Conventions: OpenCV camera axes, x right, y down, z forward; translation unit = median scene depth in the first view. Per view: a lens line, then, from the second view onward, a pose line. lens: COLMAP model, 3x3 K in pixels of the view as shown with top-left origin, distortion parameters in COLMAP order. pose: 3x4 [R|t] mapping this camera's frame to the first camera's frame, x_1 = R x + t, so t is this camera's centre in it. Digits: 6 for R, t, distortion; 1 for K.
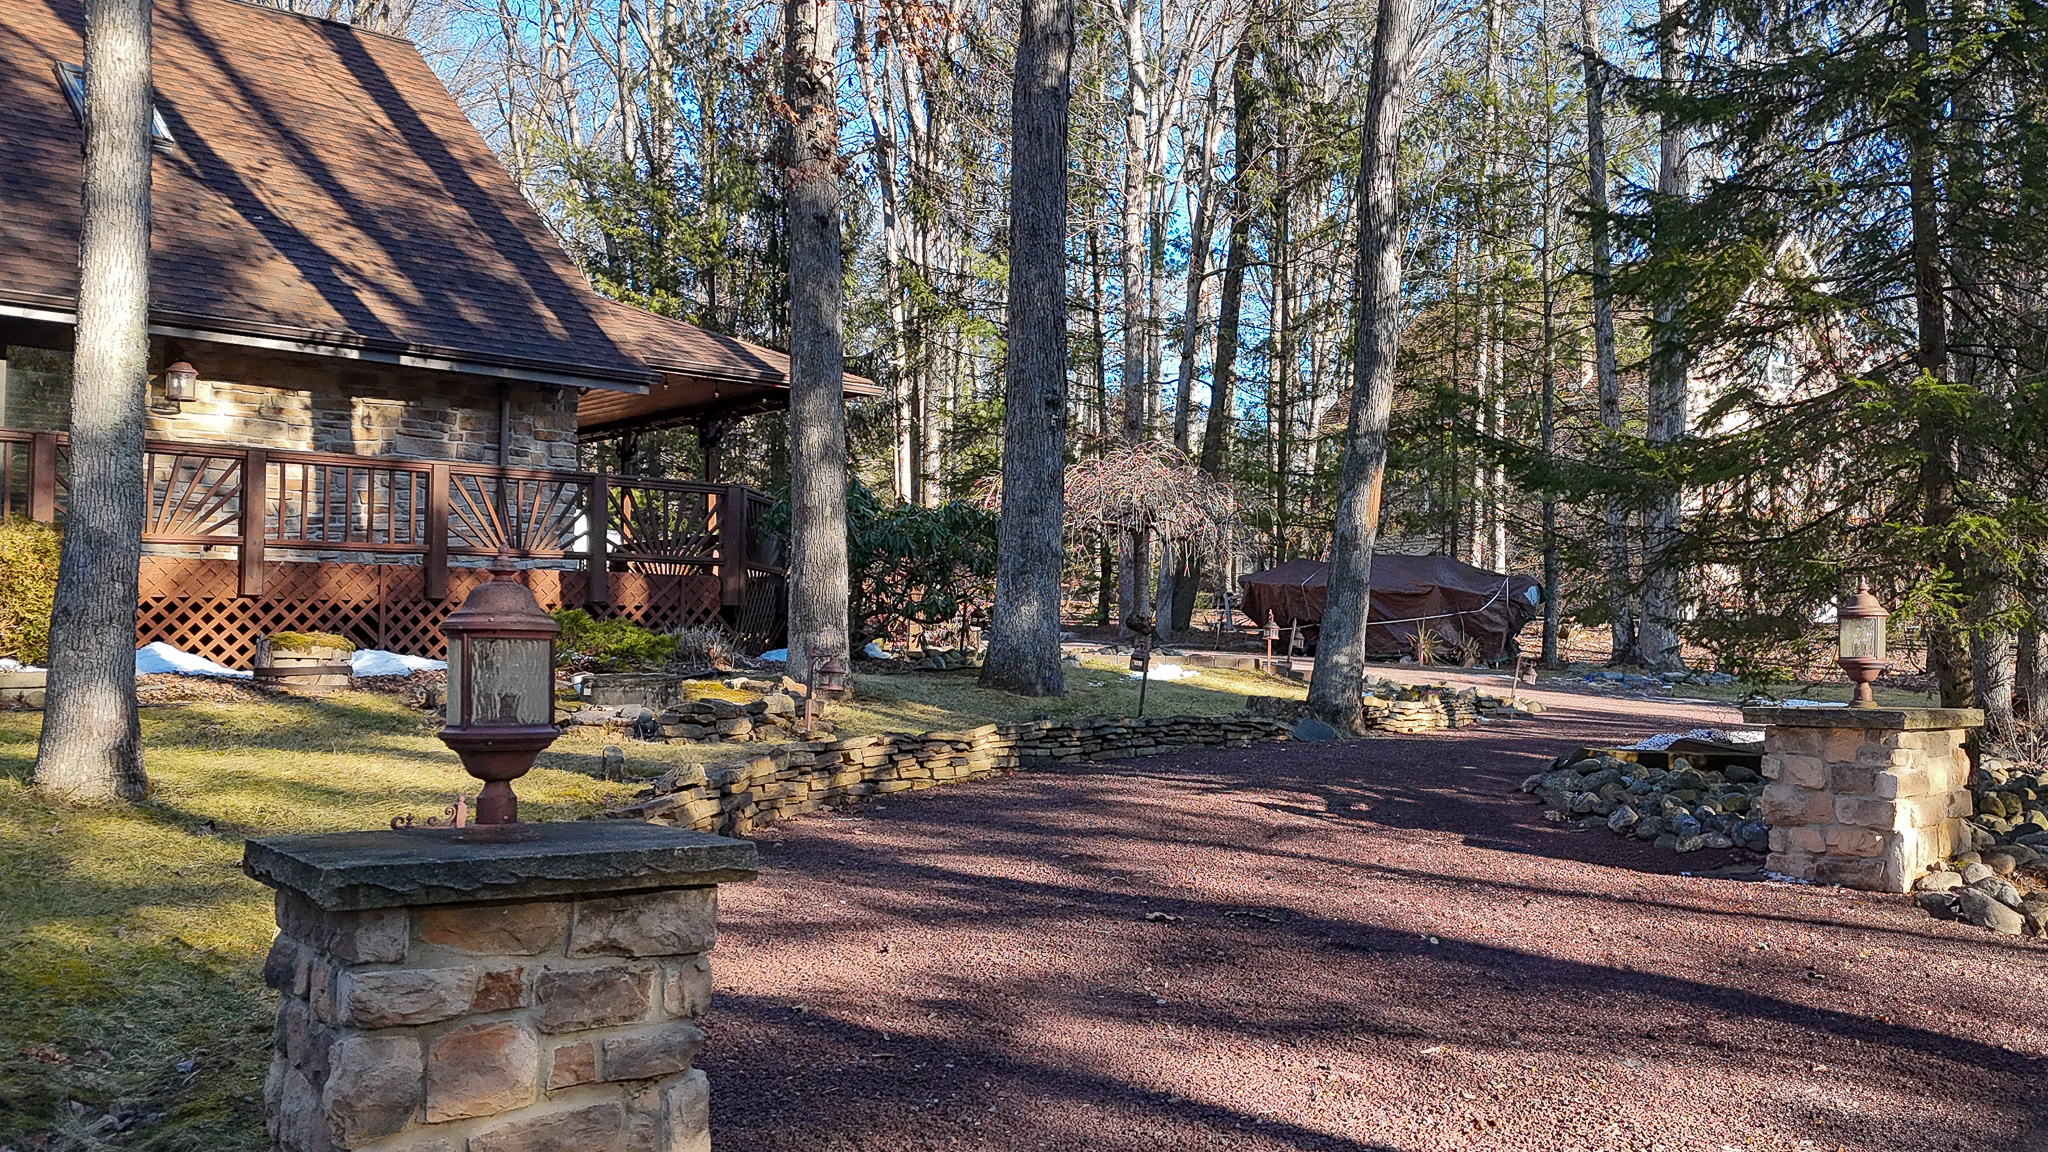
lens RADIAL K [[1833.1, 0, 1231.1], [0, 1833.1, 567.1], [0, 0, 1]] dist [0.071655, -0.001181]
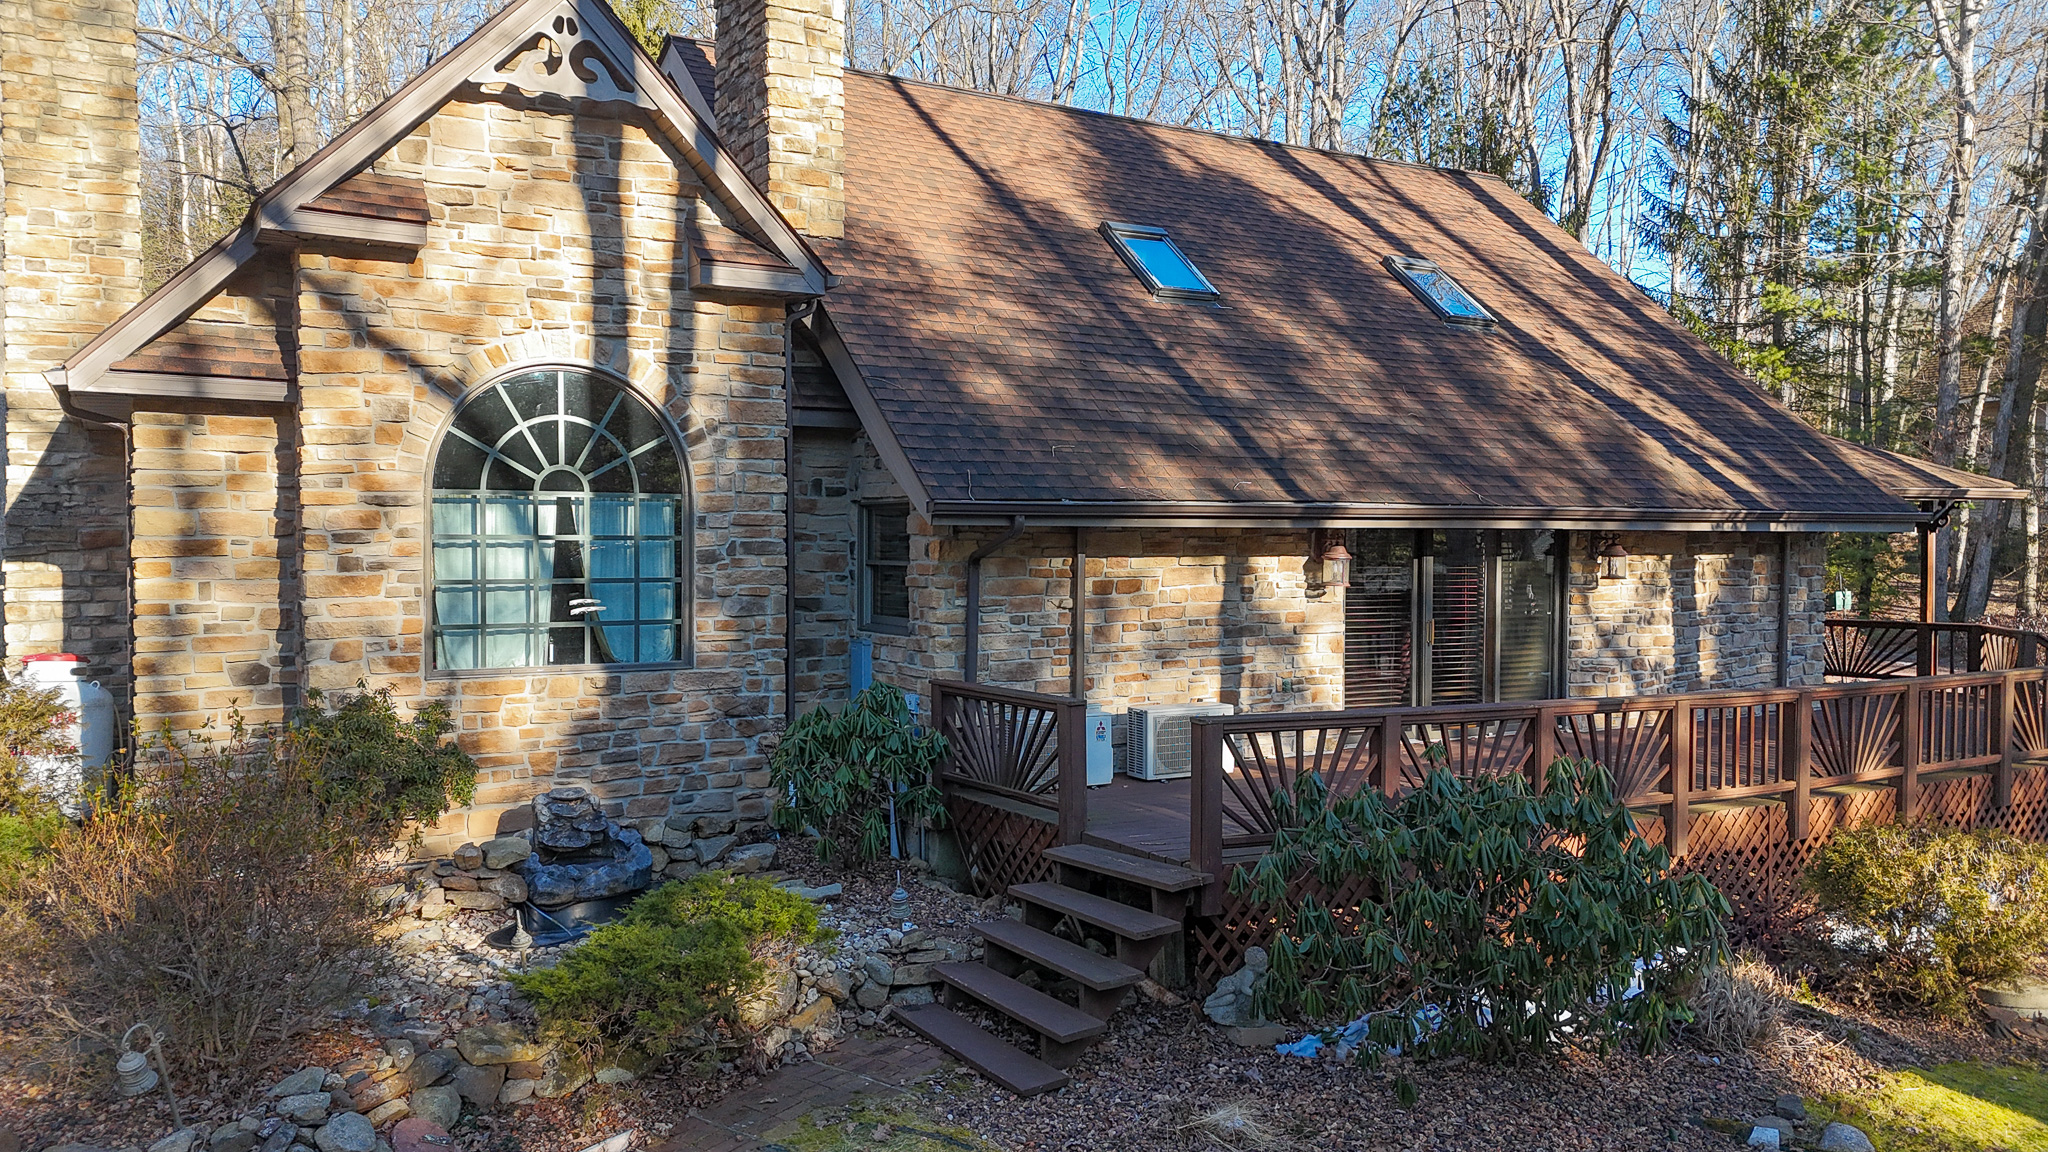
lens RADIAL K [[1493.8, 0, 1018.9], [0, 1493.8, 553.9], [0, 0, 1]] dist [0.092672, -0.090182]
pose [[0.955603, 0.006460, -0.294586, -0.612078], [0.012455, 0.997981, 0.062288, -0.158434], [0.294393, -0.063191, 0.953593, 0.043665]]
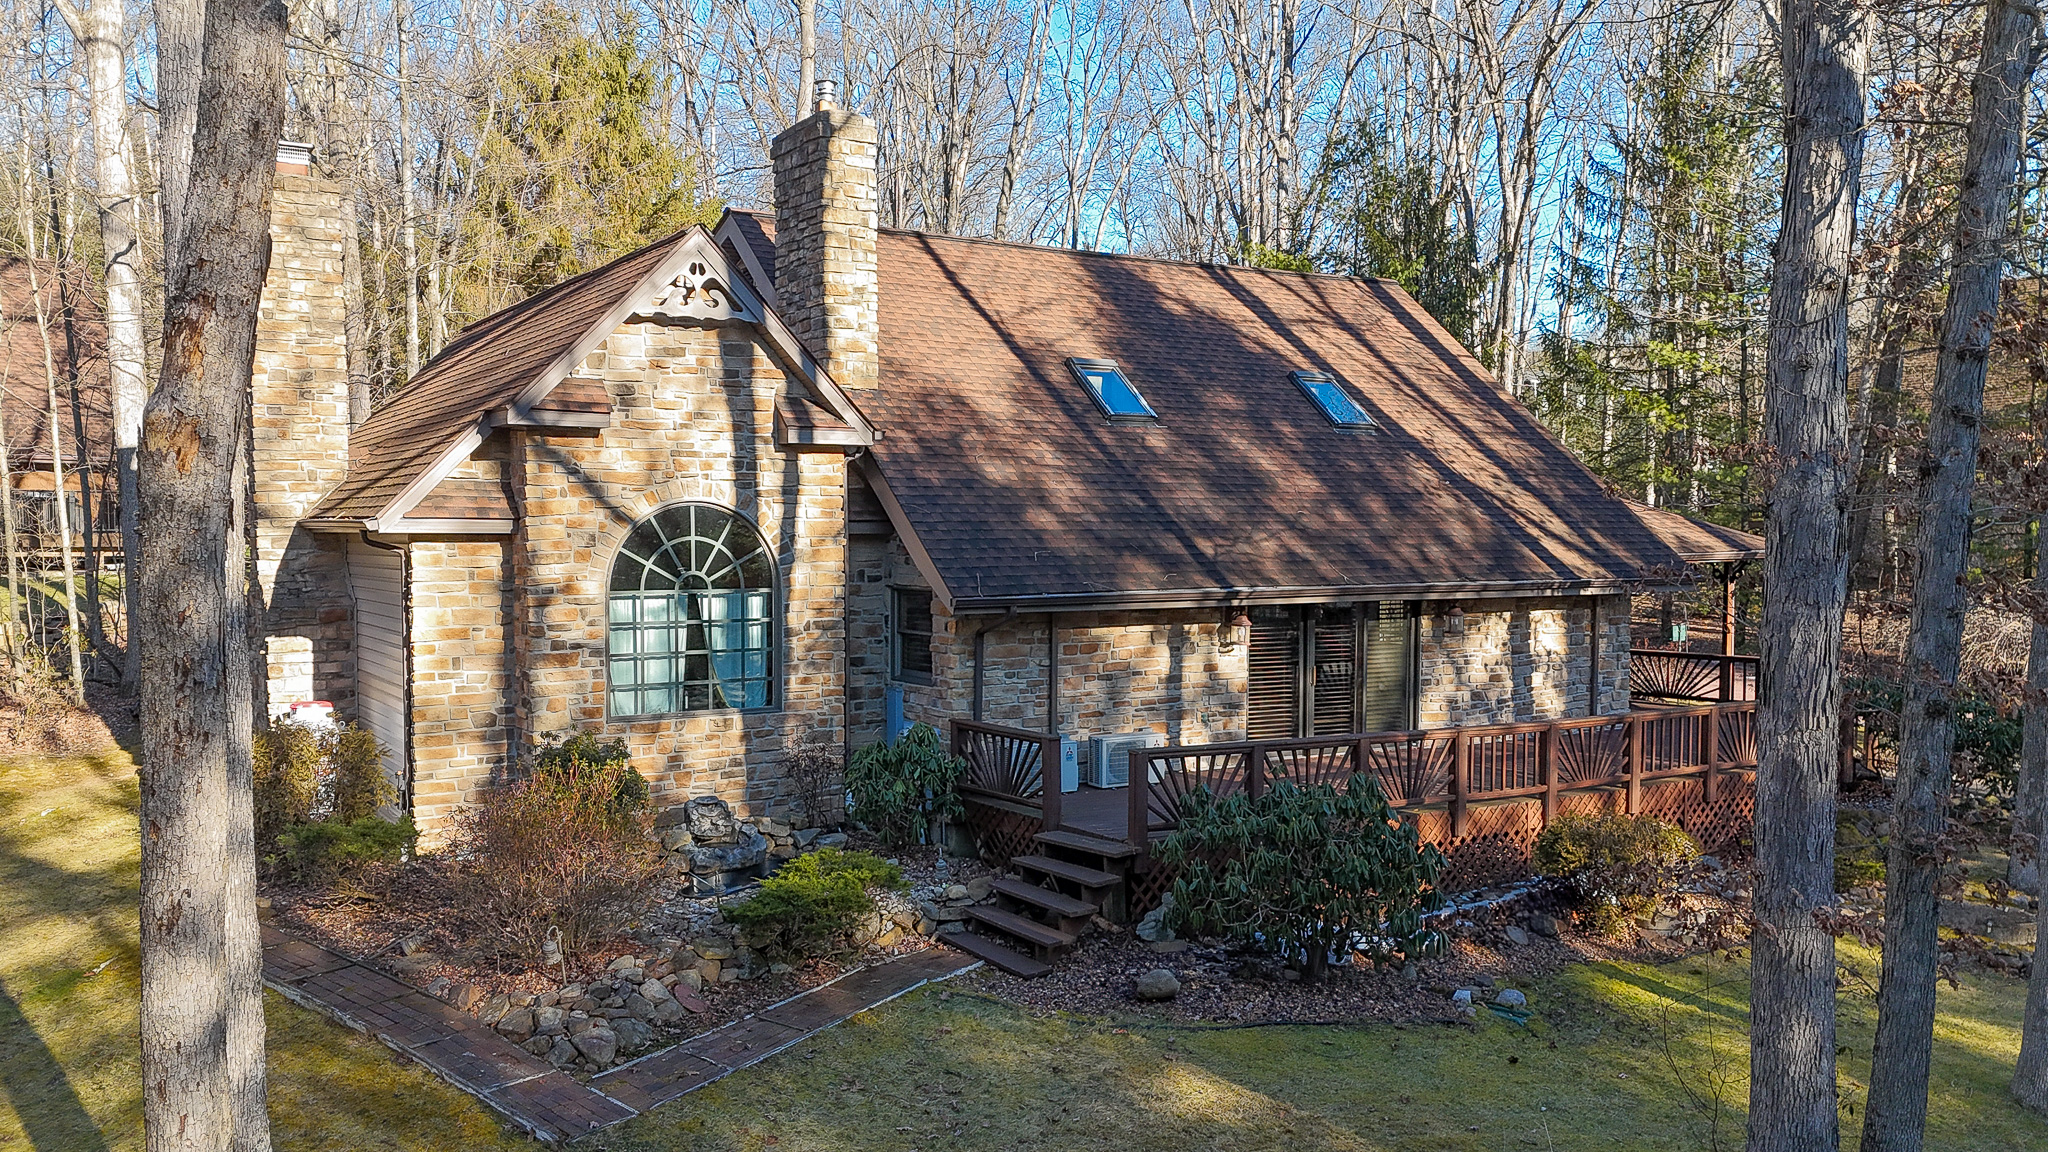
lens RADIAL K [[1601.3, 0, 1018.3], [0, 1601.3, 579.8], [0, 0, 1]] dist [0.109014, -0.128333]
pose [[0.963939, 0.010148, -0.265931, -0.535551], [0.013213, 0.996215, 0.085910, -0.234910], [0.265797, -0.086325, 0.960156, -0.288005]]
